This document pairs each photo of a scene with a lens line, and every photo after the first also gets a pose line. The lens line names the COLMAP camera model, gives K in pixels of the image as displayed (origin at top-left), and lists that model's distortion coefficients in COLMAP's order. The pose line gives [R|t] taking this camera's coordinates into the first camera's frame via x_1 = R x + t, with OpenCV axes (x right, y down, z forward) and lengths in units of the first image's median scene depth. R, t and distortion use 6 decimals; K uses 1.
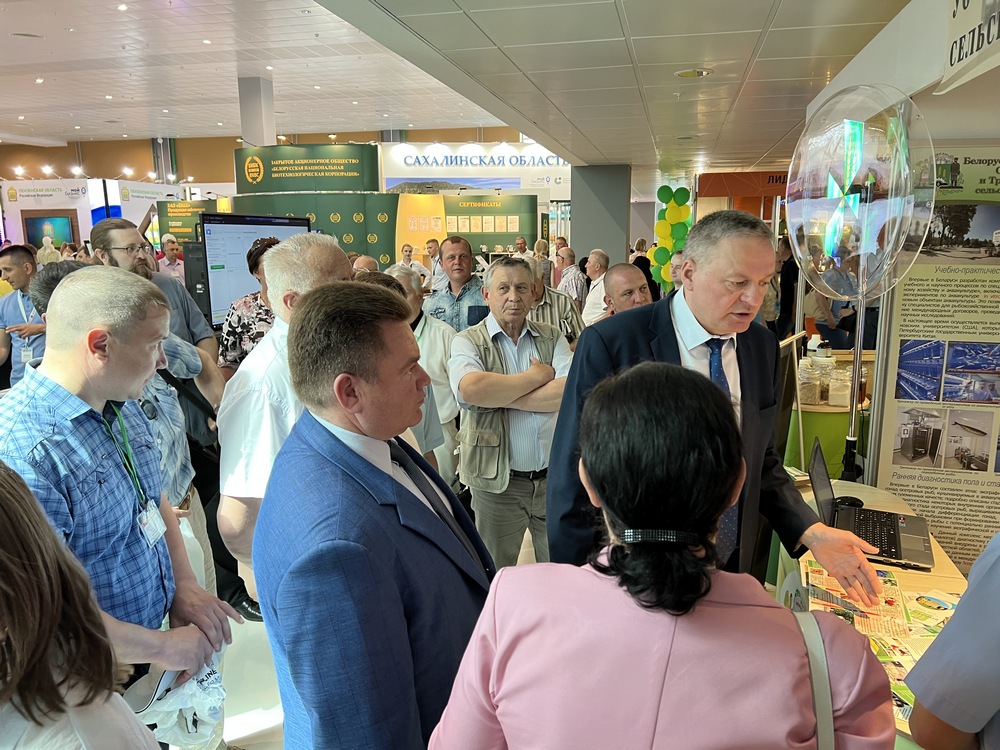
lens RADIAL K [[779.5, 0, 494.4], [0, 779.5, 374.6], [0, 0, 1]] dist [0.063333, -0.062307]
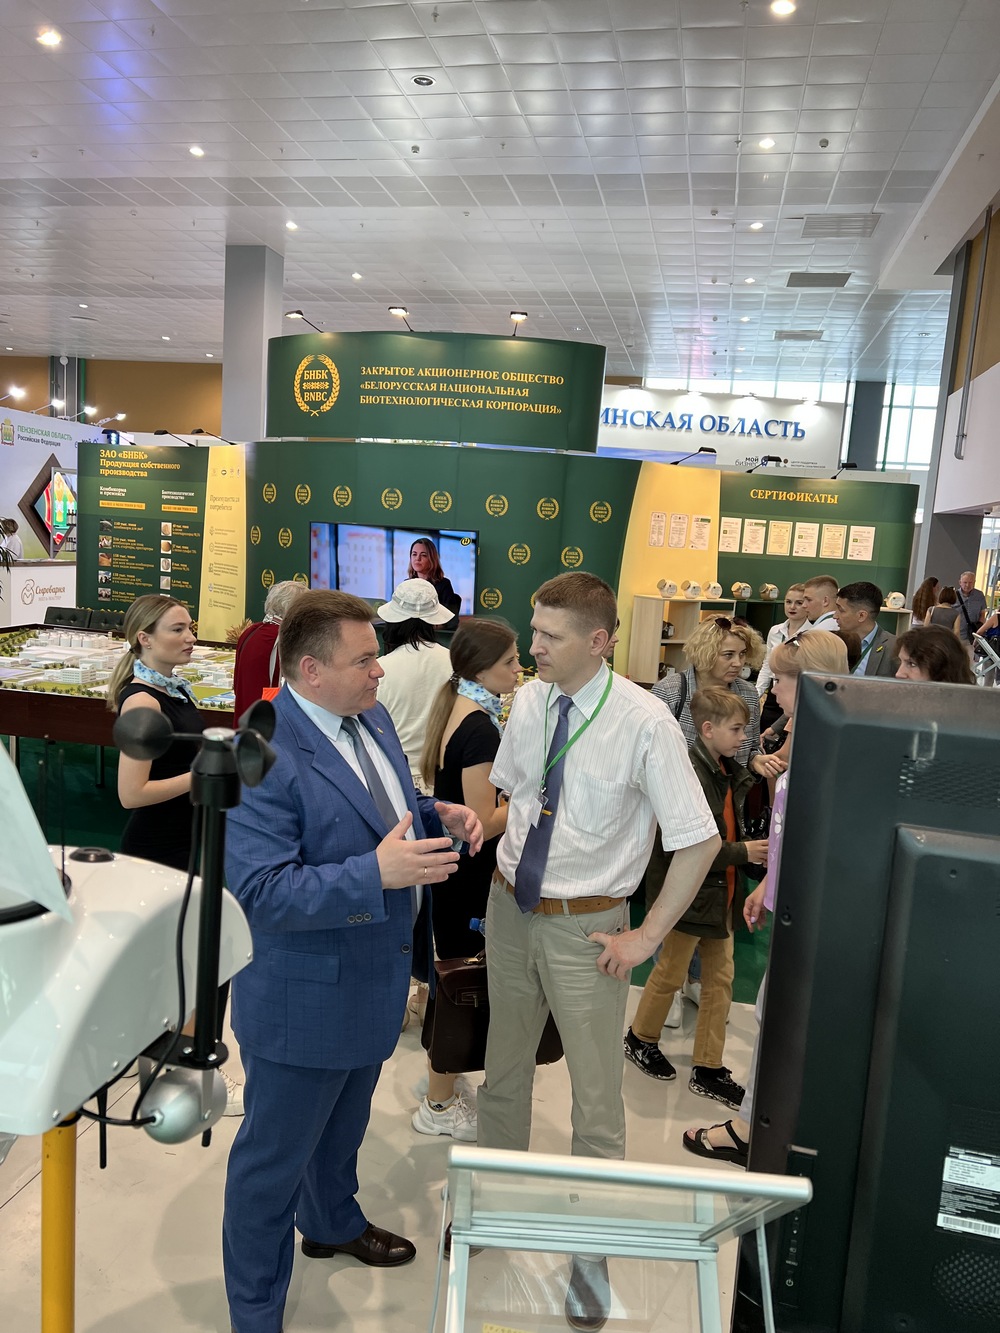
lens RADIAL K [[1039.1, 0, 508.5], [0, 1039.1, 670.6], [0, 0, 1]] dist [0.063333, -0.062307]
pose [[0.997157, 0.068491, 0.031404, -0.197331], [-0.066869, 0.996505, -0.050064, -0.073828], [-0.034723, 0.047822, 0.998252, 0.396930]]
